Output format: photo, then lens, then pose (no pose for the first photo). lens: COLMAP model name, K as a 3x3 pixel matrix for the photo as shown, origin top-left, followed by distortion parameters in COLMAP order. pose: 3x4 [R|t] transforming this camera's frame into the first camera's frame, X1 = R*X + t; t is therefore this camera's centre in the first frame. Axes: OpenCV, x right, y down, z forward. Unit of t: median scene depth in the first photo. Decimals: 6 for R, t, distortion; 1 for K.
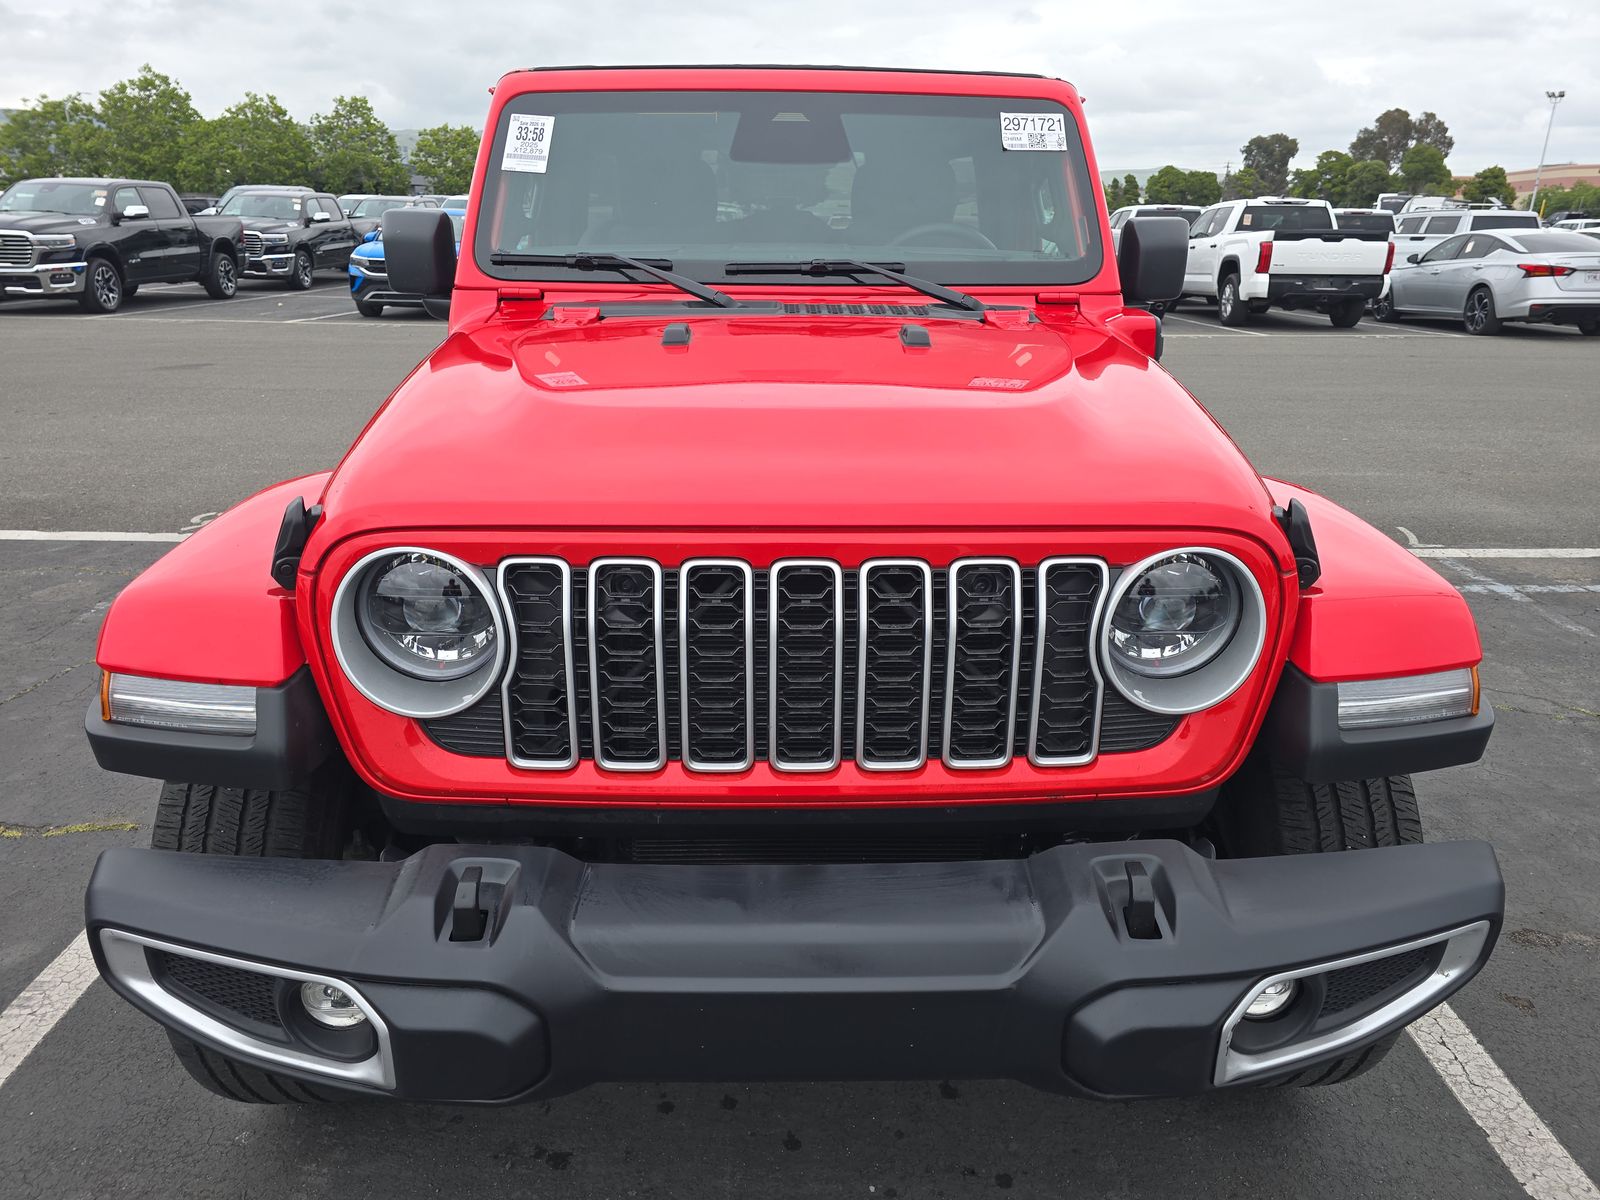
lens RADIAL K [[1119.2, 0, 800.0], [0, 1119.2, 600.0], [0, 0, 1]] dist [0.006517, 0.000634]
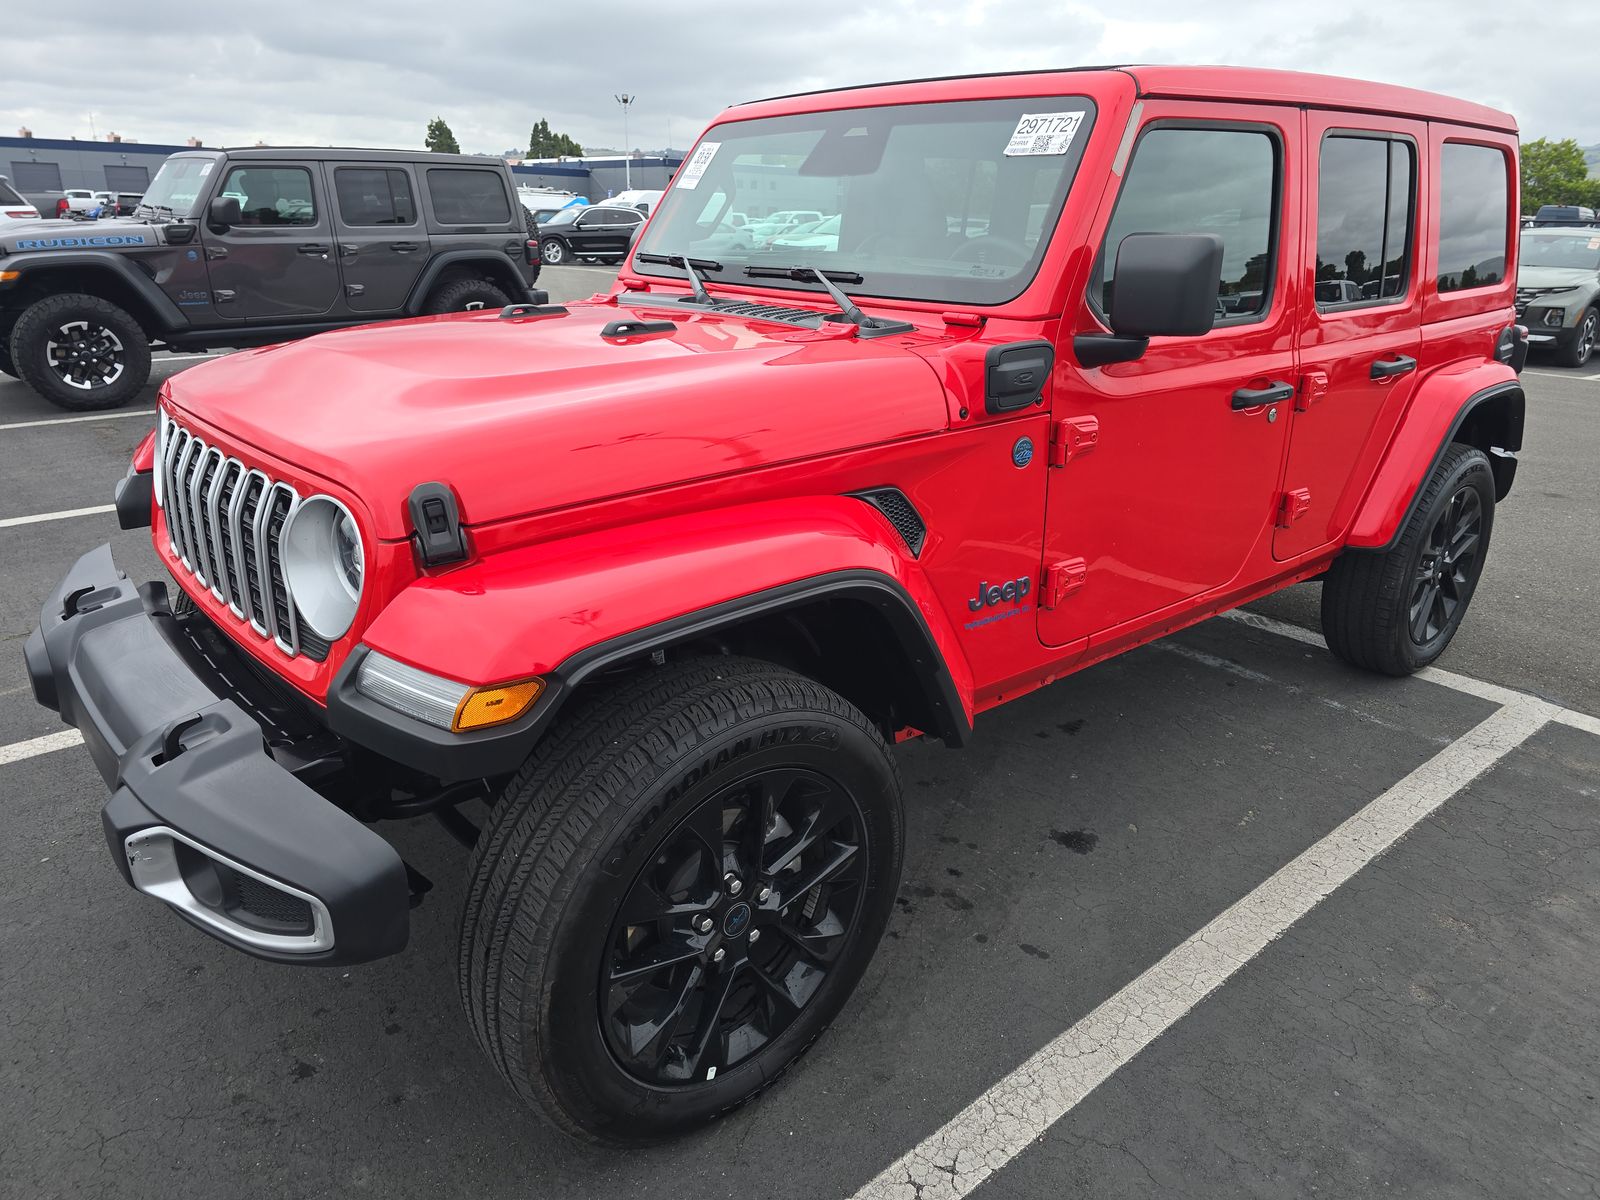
lens RADIAL K [[1119.2, 0, 800.0], [0, 1119.2, 600.0], [0, 0, 1]] dist [0.006517, 0.000634]
pose [[0.630788, 0.253080, -0.733524, 0.831582], [-0.267016, 0.958380, 0.101042, -0.104308], [0.728567, 0.132127, 0.672111, 0.318082]]
